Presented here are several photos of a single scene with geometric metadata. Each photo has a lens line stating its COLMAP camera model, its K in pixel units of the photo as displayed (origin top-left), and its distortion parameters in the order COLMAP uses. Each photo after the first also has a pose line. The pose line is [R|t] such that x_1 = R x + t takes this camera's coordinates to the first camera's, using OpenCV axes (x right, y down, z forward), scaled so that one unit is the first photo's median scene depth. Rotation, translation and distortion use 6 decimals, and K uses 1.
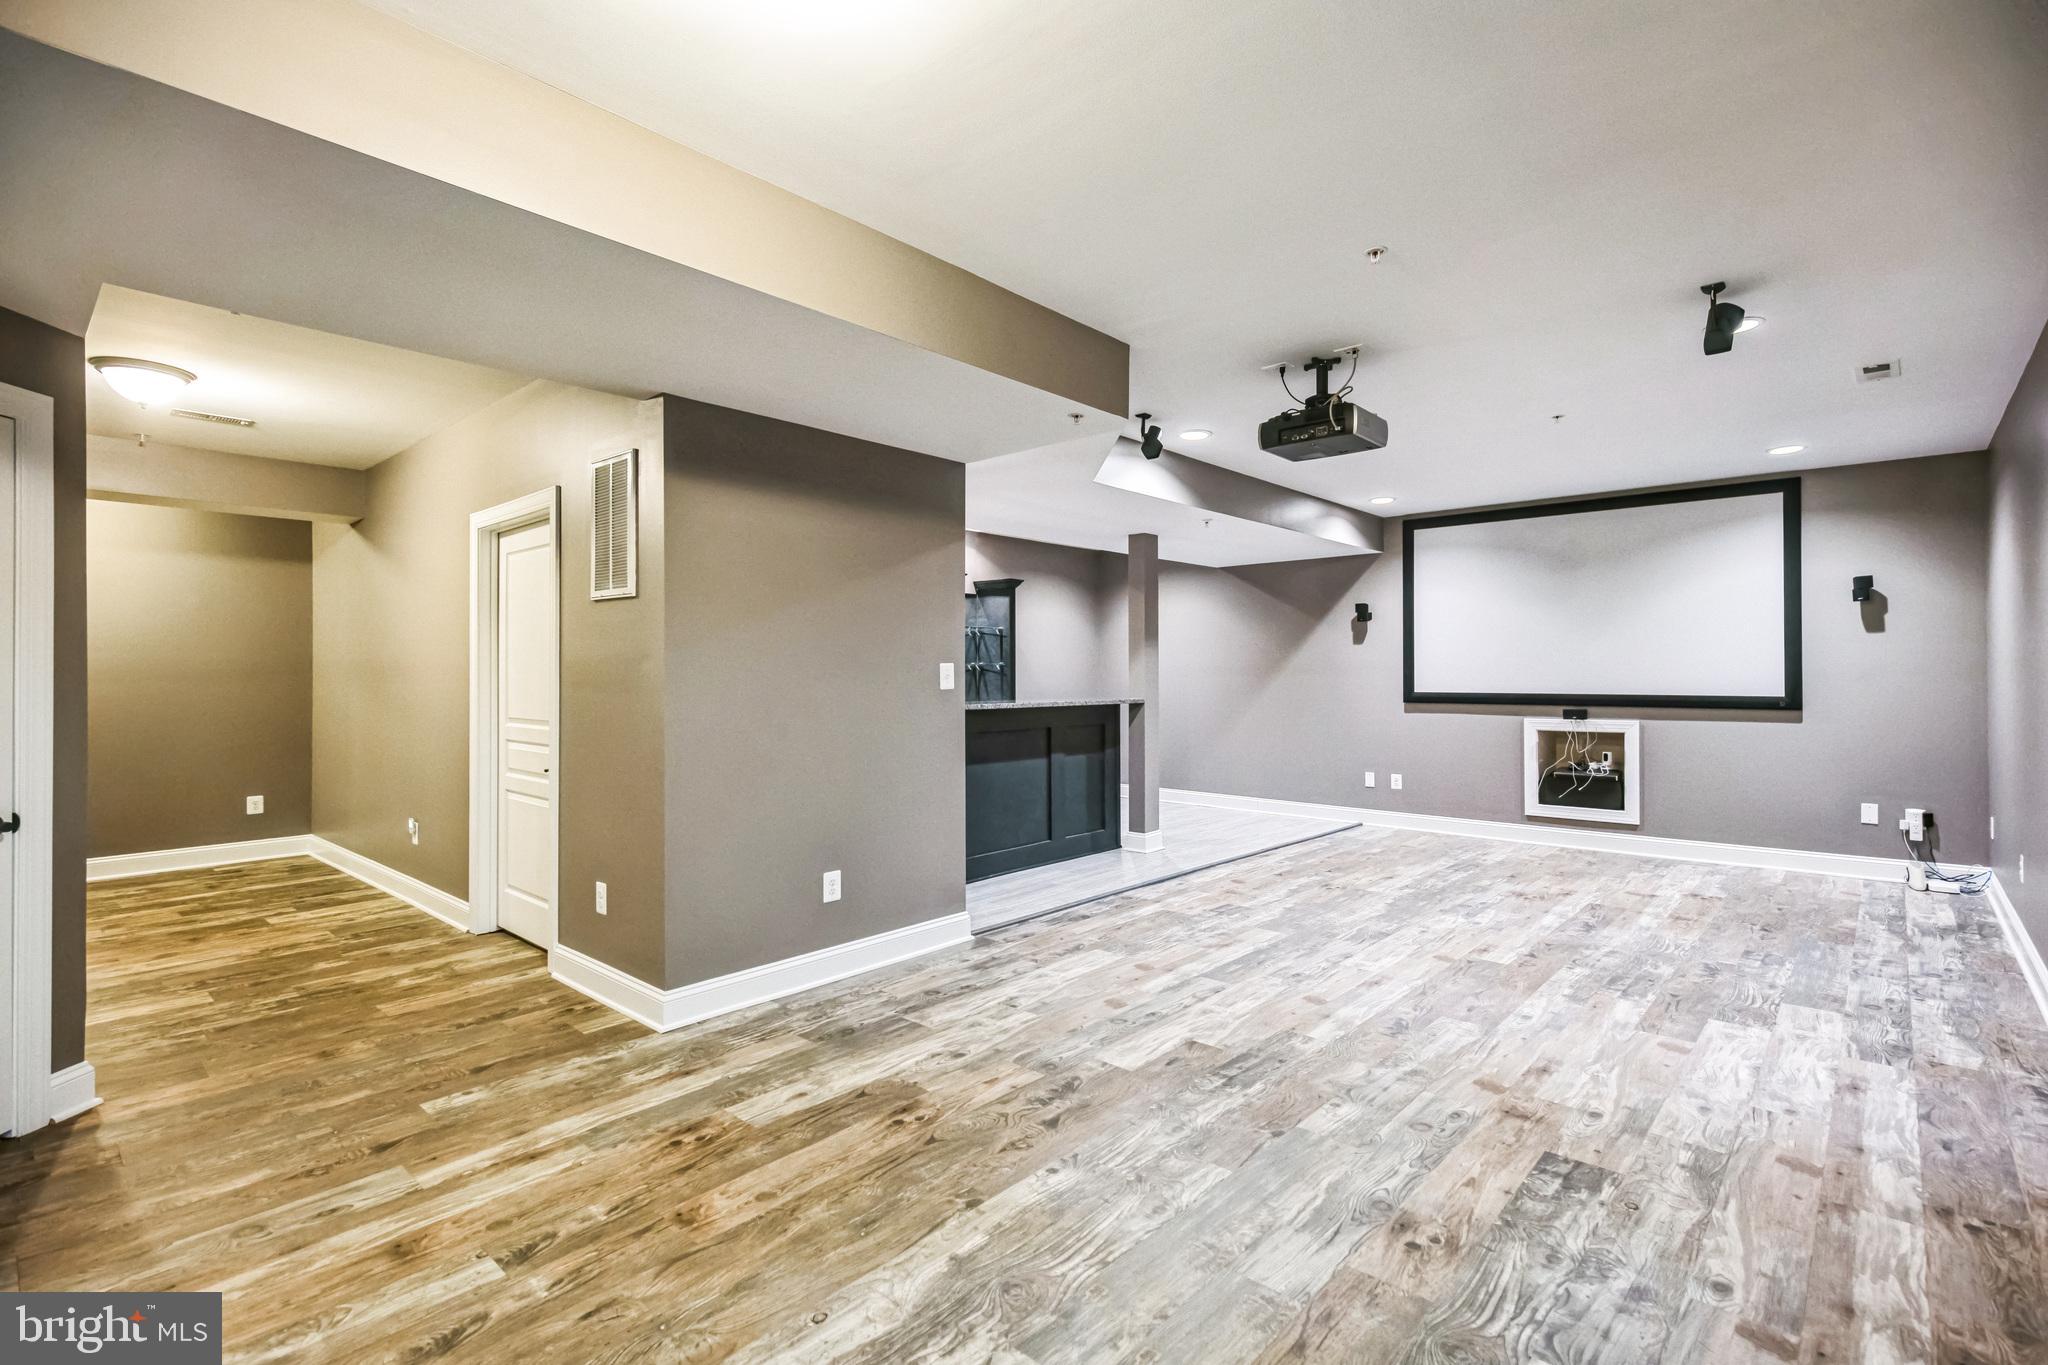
lens RADIAL K [[946.6, 0, 1018.9], [0, 946.6, 685.6], [0, 0, 1]] dist [-0.004261, -0.003421]
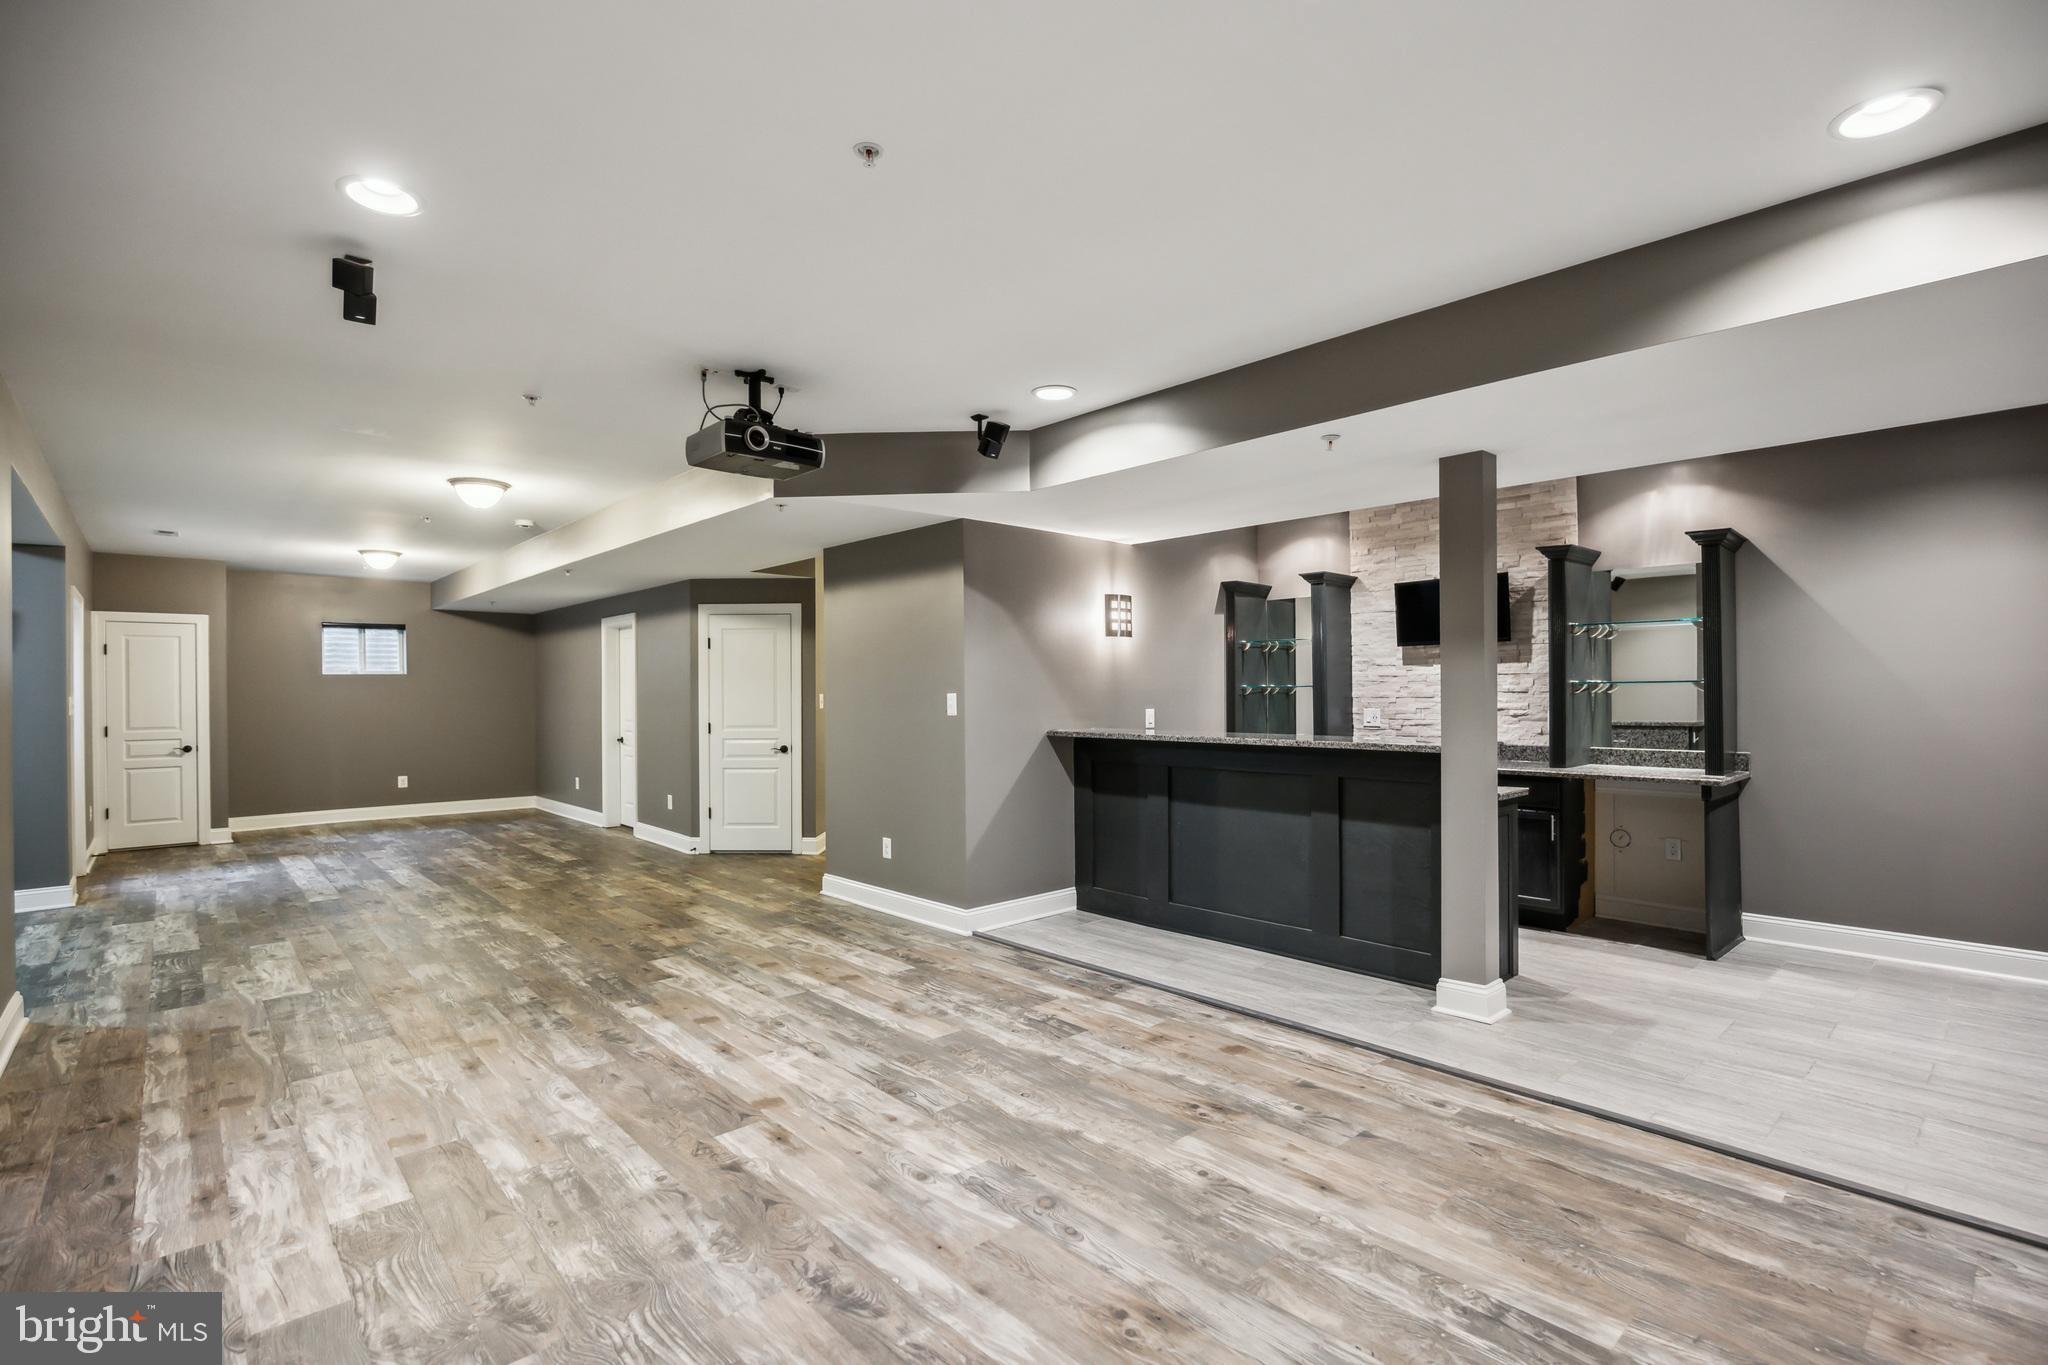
lens RADIAL K [[946.6, 0, 1006.8], [0, 946.6, 682.6], [0, 0, 1]] dist [-0.004261, -0.003421]
pose [[-0.100615, -0.007912, -0.994894, 1.431051], [-0.003704, 0.999964, -0.007577, -0.036323], [0.994919, 0.002922, -0.100641, 1.551118]]
